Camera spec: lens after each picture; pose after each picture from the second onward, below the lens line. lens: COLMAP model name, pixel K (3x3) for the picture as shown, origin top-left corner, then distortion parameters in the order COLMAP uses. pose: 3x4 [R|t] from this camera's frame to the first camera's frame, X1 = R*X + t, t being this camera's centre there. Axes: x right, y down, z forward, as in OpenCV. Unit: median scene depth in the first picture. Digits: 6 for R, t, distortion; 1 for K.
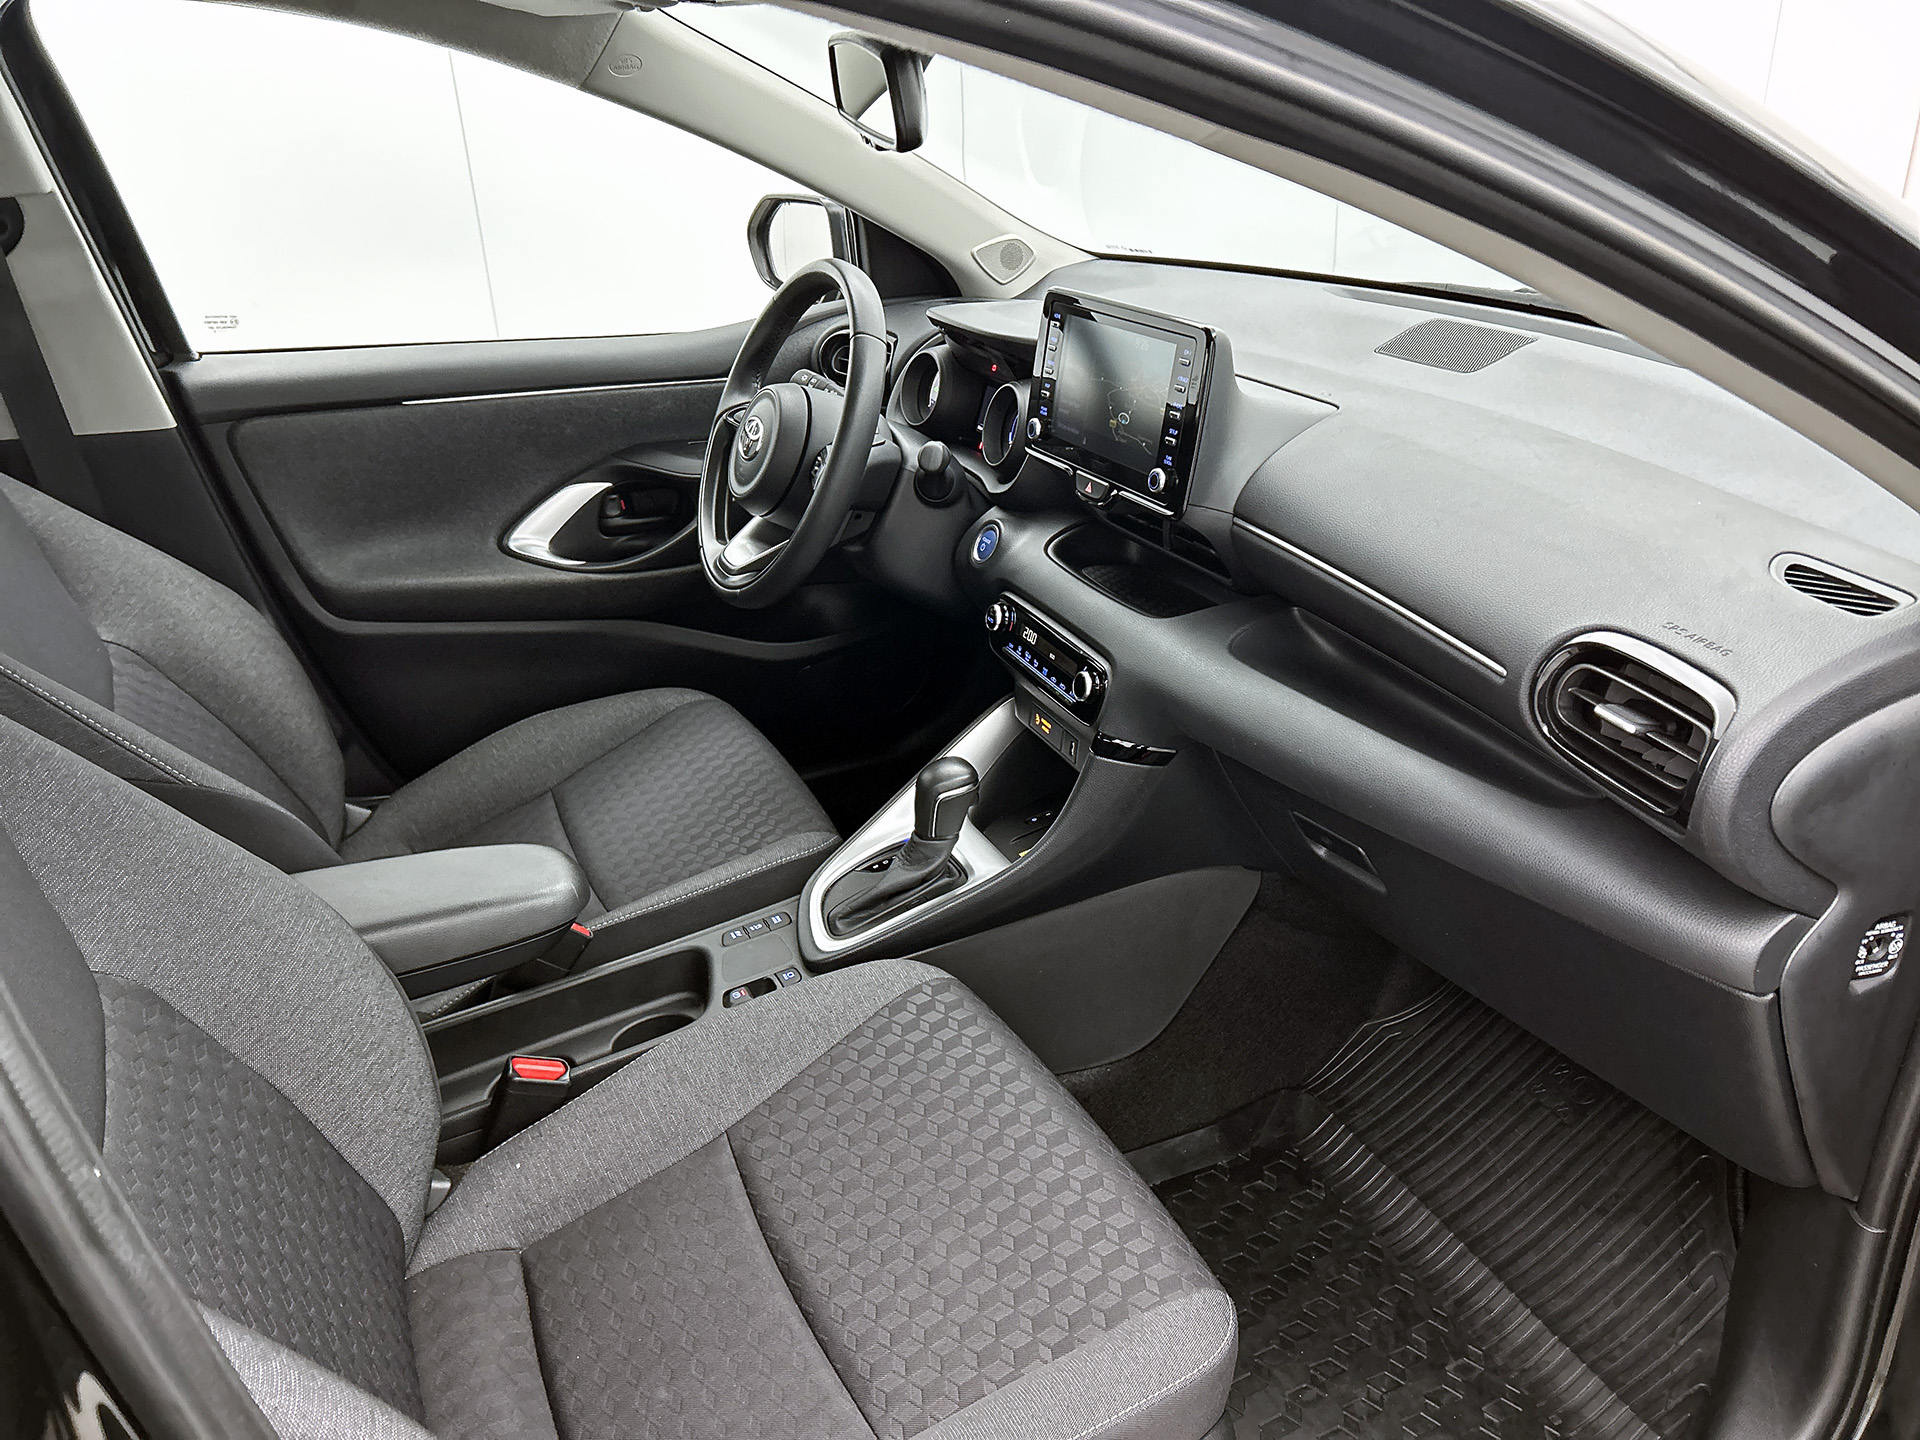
lens RADIAL K [[1425.1, 0, 961.5], [0, 1425.1, 728.7], [0, 0, 1]] dist [0.023008, -0.039463]
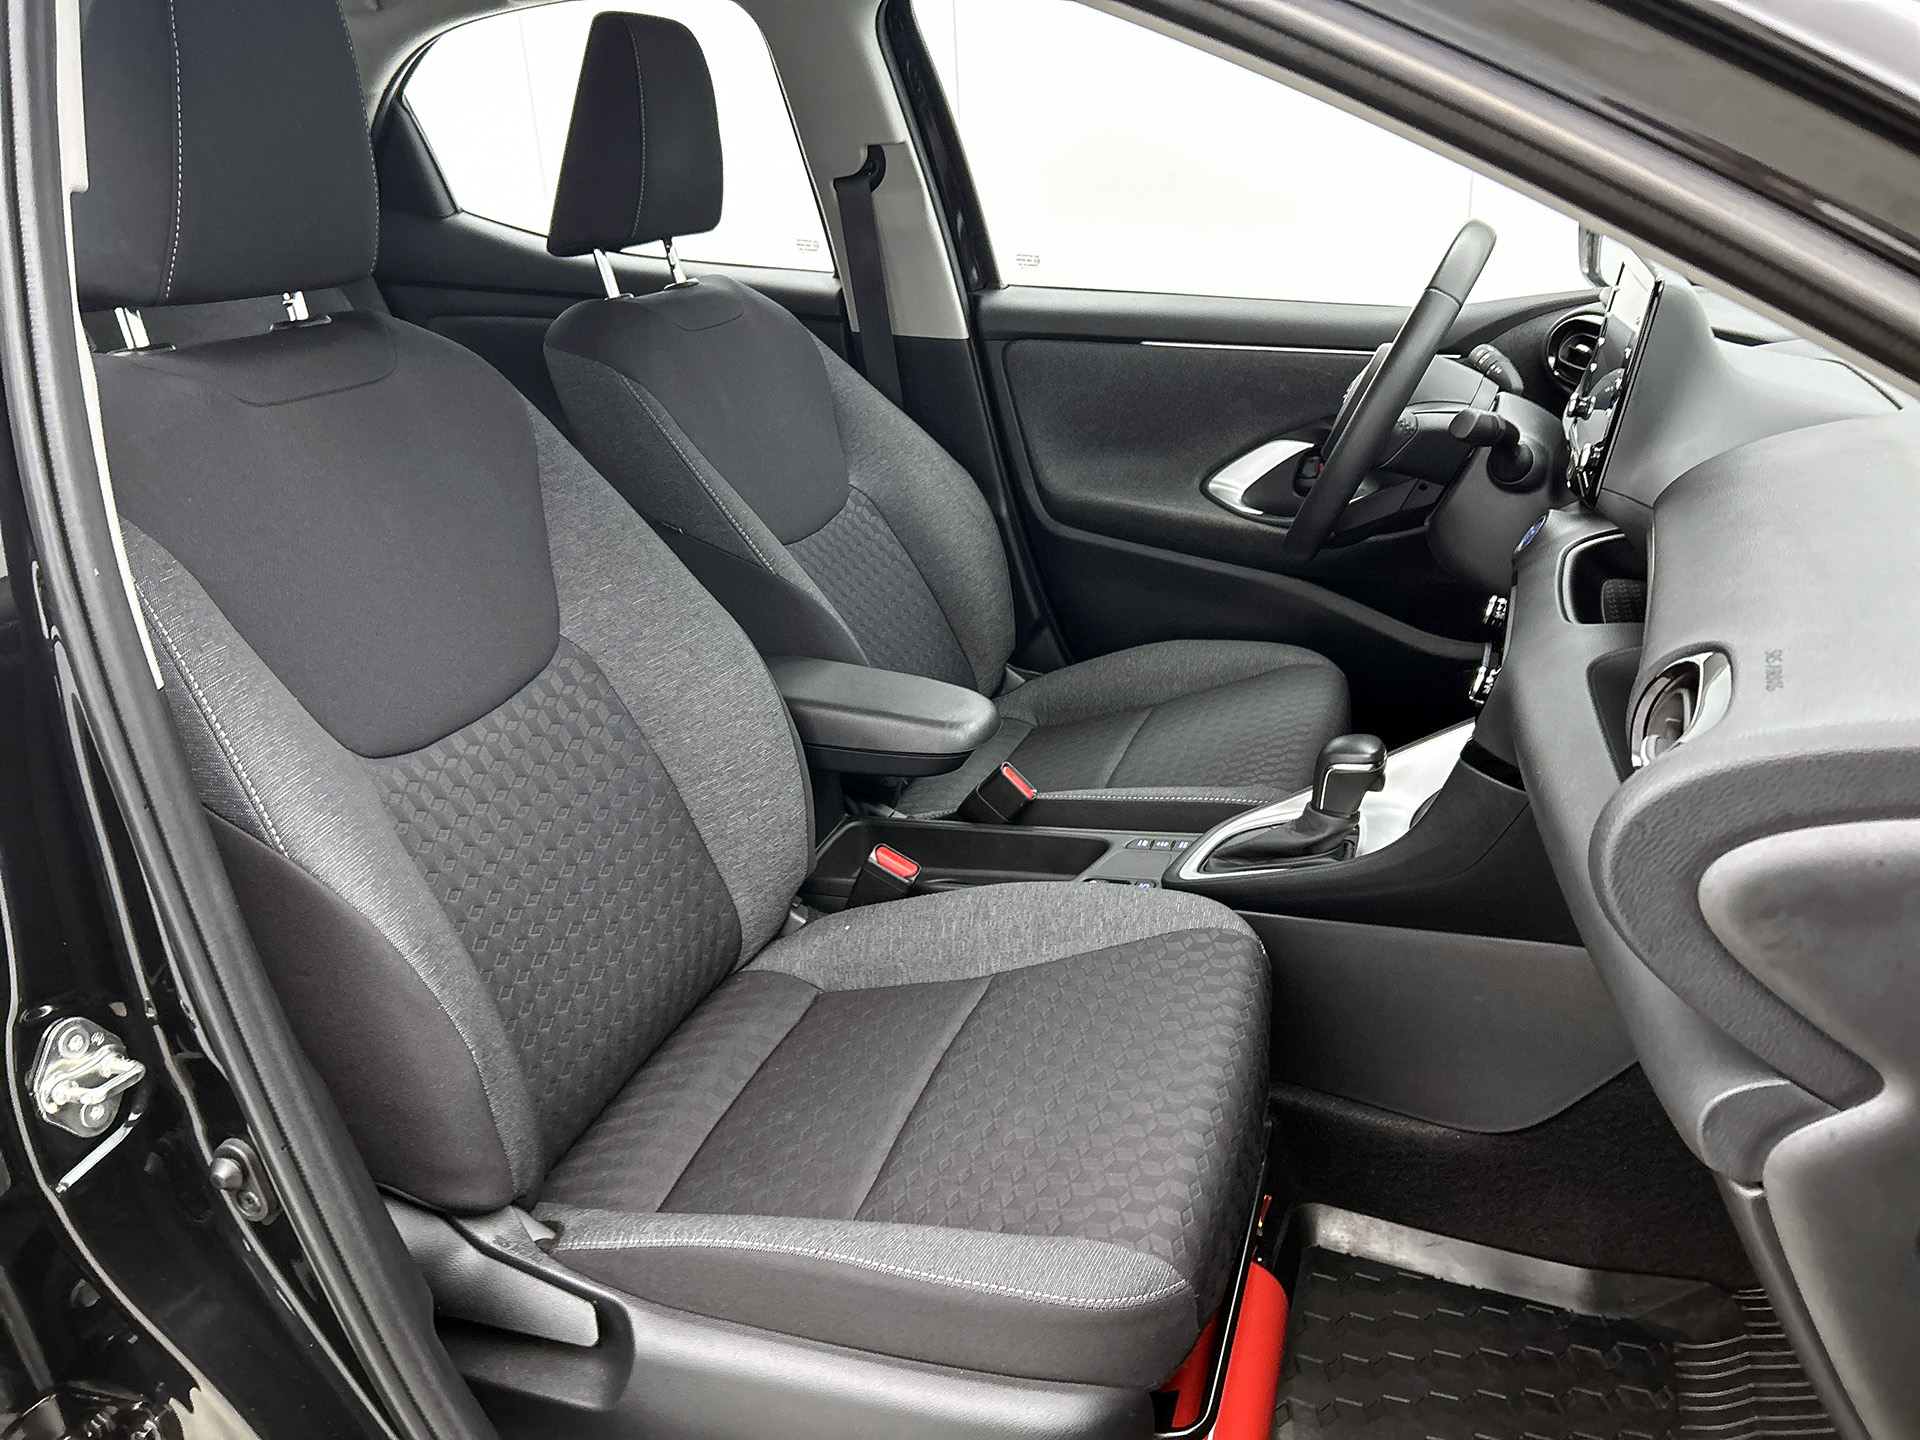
lens RADIAL K [[1425.1, 0, 966.7], [0, 1425.1, 727.0], [0, 0, 1]] dist [0.023008, -0.039463]
pose [[0.702444, 0.266642, -0.659905, 0.370039], [-0.285468, 0.954877, 0.081960, 0.012080], [0.651982, 0.130810, 0.746865, 0.106111]]
